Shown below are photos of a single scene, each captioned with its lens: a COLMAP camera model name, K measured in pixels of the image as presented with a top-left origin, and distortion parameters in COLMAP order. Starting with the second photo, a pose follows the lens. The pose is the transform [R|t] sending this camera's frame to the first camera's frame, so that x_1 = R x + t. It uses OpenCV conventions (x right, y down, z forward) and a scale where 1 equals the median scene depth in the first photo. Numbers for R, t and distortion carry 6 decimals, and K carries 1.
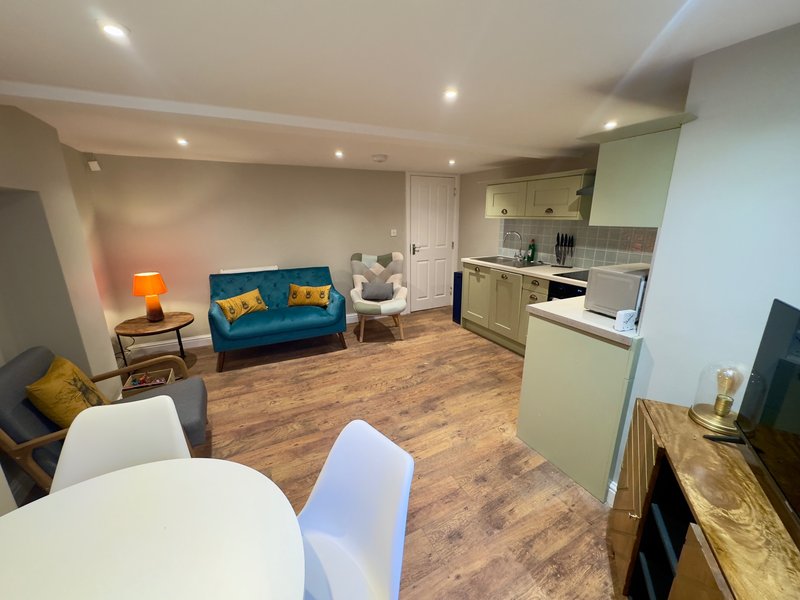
lens RADIAL K [[311.9, 0, 401.6], [0, 311.9, 299.5], [0, 0, 1]] dist [-0.000634, 0.000568]
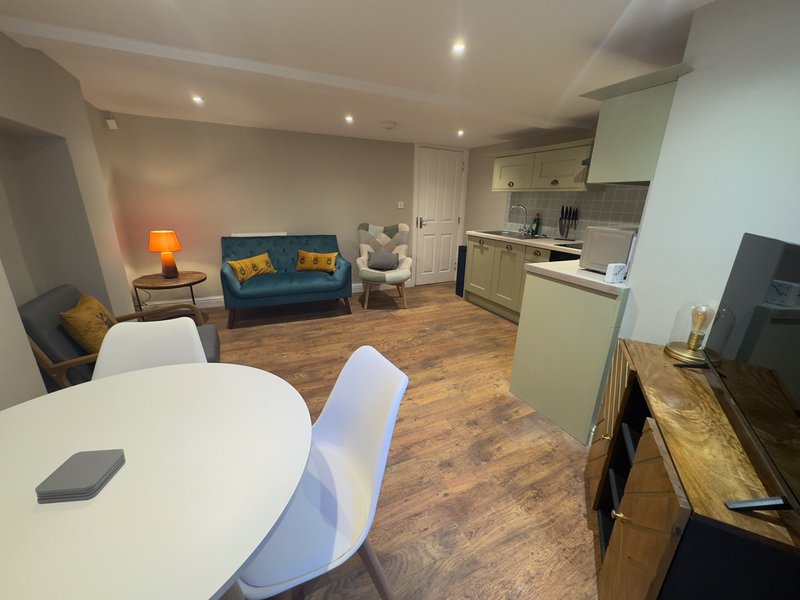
lens RADIAL K [[311.9, 0, 401.9], [0, 311.9, 298.5], [0, 0, 1]] dist [-0.000634, 0.000568]
pose [[0.999241, 0.035565, -0.015890, 0.007750], [-0.034845, 0.998447, 0.043464, 0.069849], [0.017411, -0.042878, 0.998929, -0.037547]]
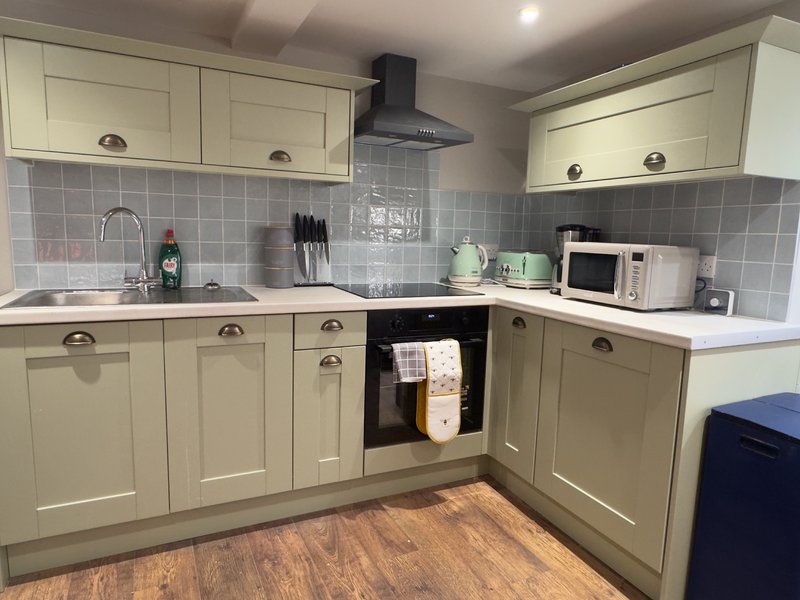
lens RADIAL K [[515.7, 0, 399.6], [0, 515.7, 302.2], [0, 0, 1]] dist [0.021021, 0.000442]
pose [[0.034395, -0.132652, 0.990566, -0.253176], [0.235329, 0.964358, 0.120972, -0.152182], [-0.971307, 0.228948, 0.064386, 0.906552]]
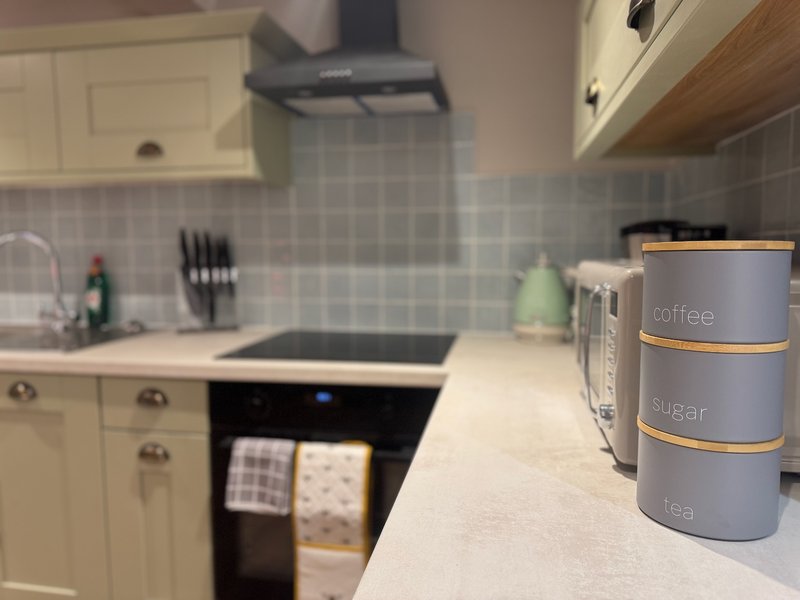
lens RADIAL K [[576.5, 0, 400.6], [0, 576.5, 296.4], [0, 0, 1]] dist [0.001441, -0.011350]
pose [[0.593031, -0.065372, 0.802521, 0.176194], [0.214284, 0.973568, -0.079042, -0.056618], [-0.776142, 0.218842, 0.591364, 0.556920]]
